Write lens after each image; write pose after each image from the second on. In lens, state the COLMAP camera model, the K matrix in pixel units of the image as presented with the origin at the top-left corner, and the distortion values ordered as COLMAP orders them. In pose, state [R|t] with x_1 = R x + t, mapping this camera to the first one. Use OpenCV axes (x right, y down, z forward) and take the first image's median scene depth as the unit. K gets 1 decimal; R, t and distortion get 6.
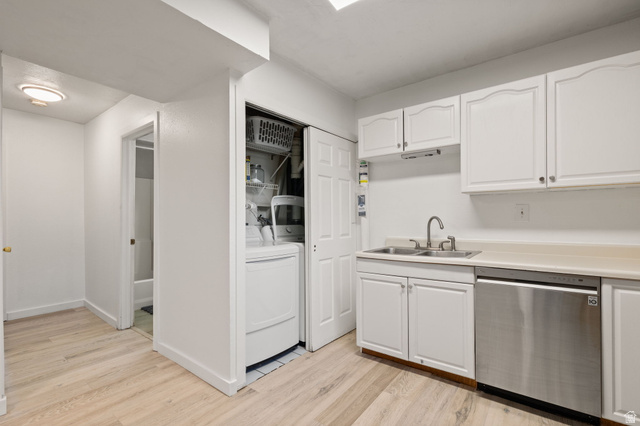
lens RADIAL K [[293.8, 0, 320.6], [0, 293.8, 219.1], [0, 0, 1]] dist [0.001100, 0.002434]
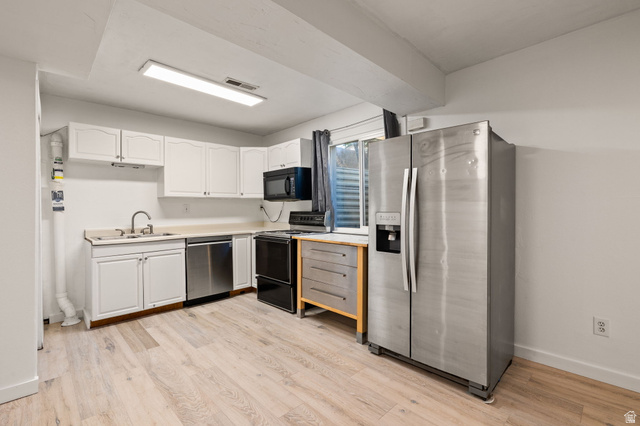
lens RADIAL K [[293.8, 0, 319.4], [0, 293.8, 206.3], [0, 0, 1]] dist [0.001100, 0.002434]
pose [[0.149240, 0.014894, 0.988689, -0.944735], [0.011394, 0.999794, -0.016781, 0.001733], [-0.988735, 0.013770, 0.149040, -0.080419]]
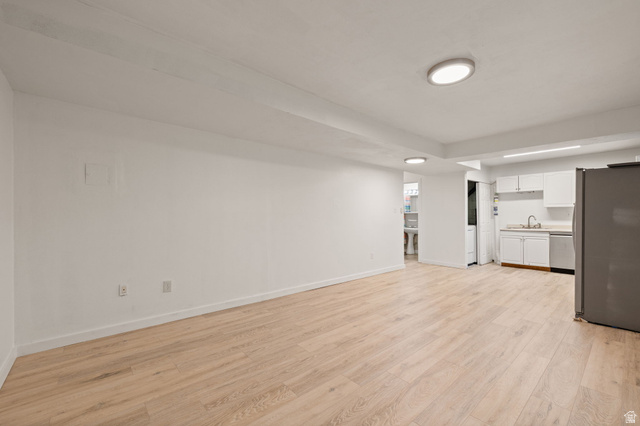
lens RADIAL K [[271.7, 0, 330.9], [0, 271.7, 215.8], [0, 0, 1]] dist [0.013774, -0.000266]
pose [[0.984822, -0.001790, -0.173560, -1.045001], [0.000859, 0.999985, -0.005437, 0.006888], [0.173567, 0.005205, 0.984808, -1.891734]]
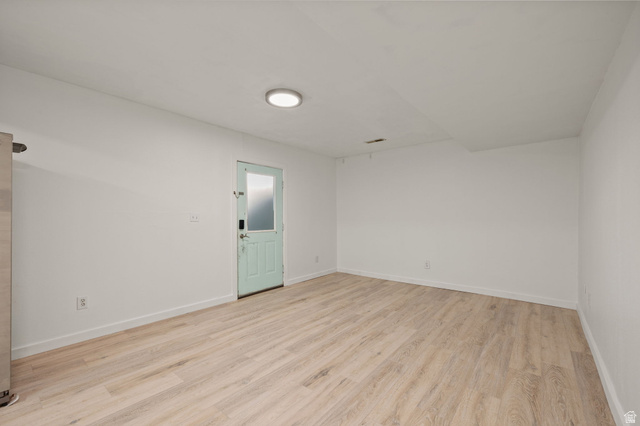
lens RADIAL K [[265.9, 0, 318.6], [0, 265.9, 215.6], [0, 0, 1]] dist [0.010387, 0.000264]
pose [[-0.998852, -0.001245, 0.047878, -0.977929], [-0.001661, 0.999961, -0.008655, 0.001094], [-0.047866, -0.008724, -0.998816, 0.297923]]
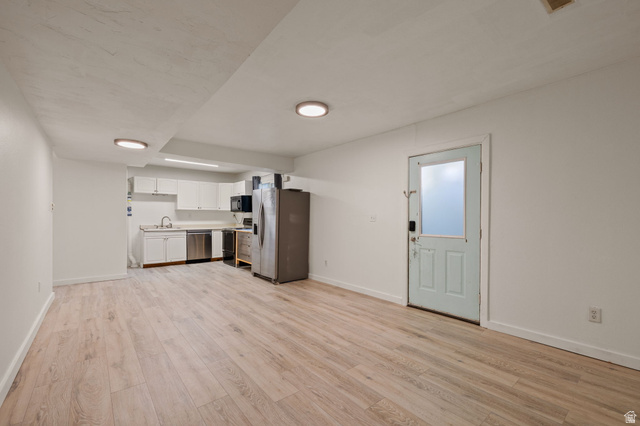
lens RADIAL K [[271.7, 0, 318.0], [0, 271.7, 218.2], [0, 0, 1]] dist [0.013774, -0.000266]
pose [[0.225431, 0.002146, 0.974257, -2.035155], [-0.005322, 0.999985, -0.000971, 0.002838], [-0.974245, -0.004966, 0.225440, -1.161527]]
